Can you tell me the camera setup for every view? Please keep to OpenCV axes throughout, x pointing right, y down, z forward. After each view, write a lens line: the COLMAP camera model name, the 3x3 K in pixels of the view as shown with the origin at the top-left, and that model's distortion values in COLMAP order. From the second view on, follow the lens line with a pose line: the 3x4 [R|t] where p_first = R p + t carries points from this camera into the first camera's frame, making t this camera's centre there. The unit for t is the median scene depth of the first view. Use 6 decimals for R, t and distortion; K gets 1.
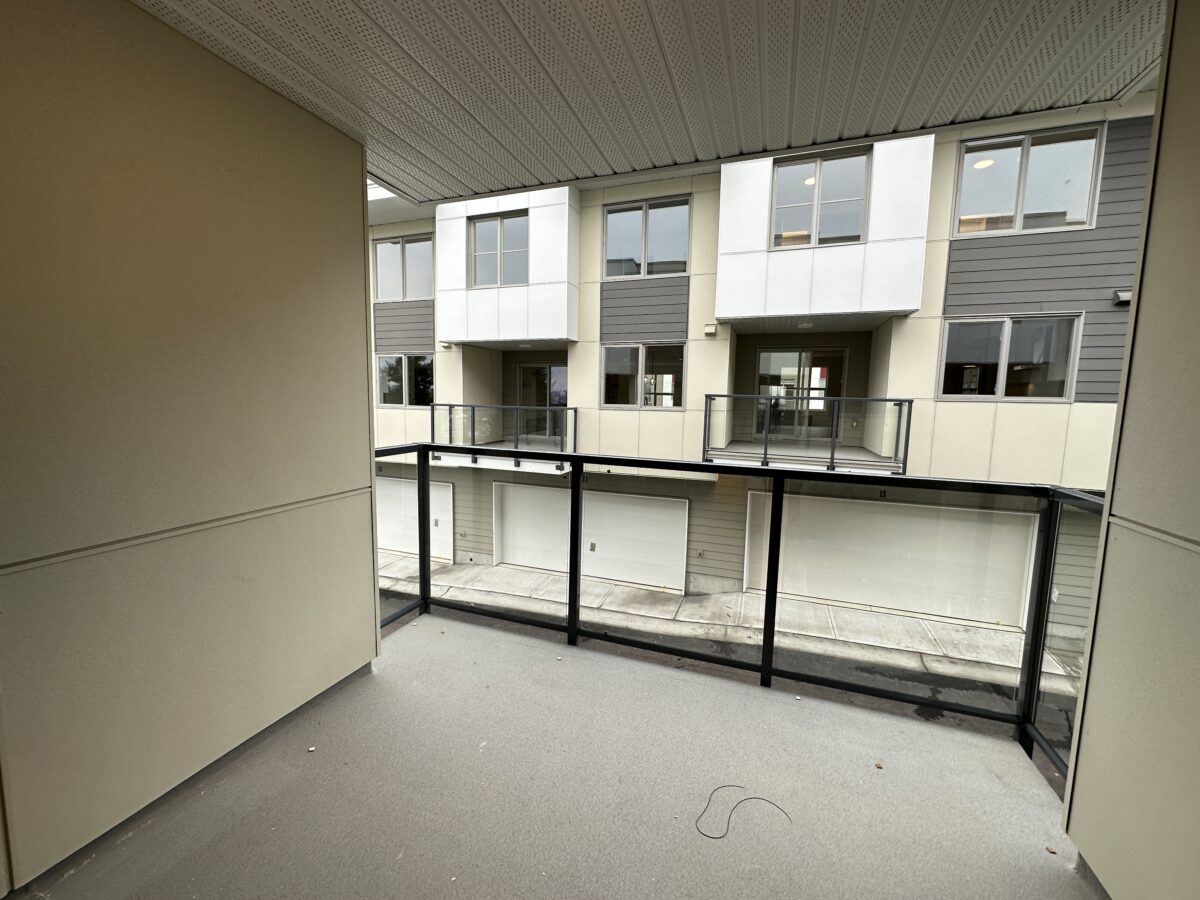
lens RADIAL K [[477.1, 0, 600.9], [0, 477.1, 450.2], [0, 0, 1]] dist [-0.002593, 0.000564]
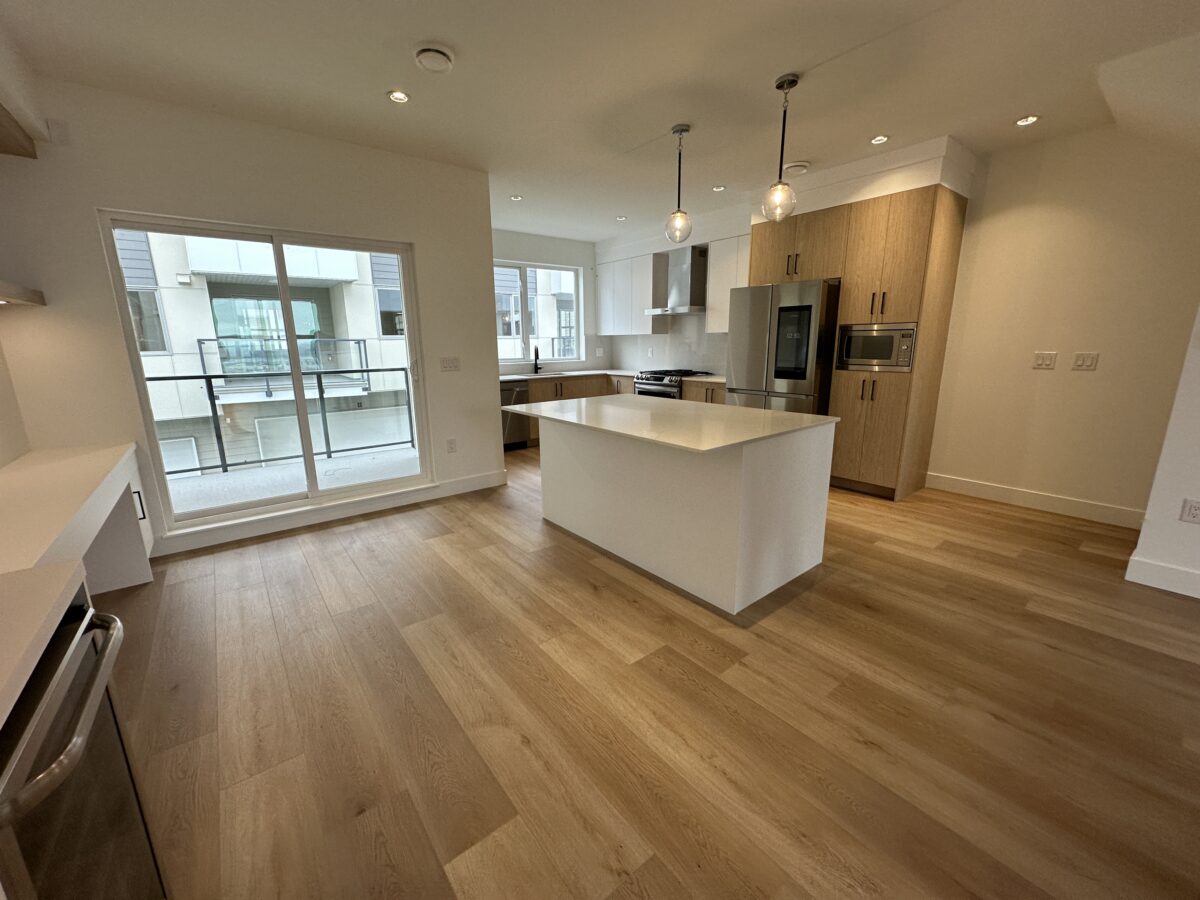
lens RADIAL K [[477.1, 0, 595.9], [0, 477.1, 450.1], [0, 0, 1]] dist [-0.002593, 0.000564]
pose [[0.533235, -0.214132, 0.818418, -0.250188], [0.110678, 0.976778, 0.183454, 0.037909], [-0.838696, -0.007243, 0.544552, -0.406245]]
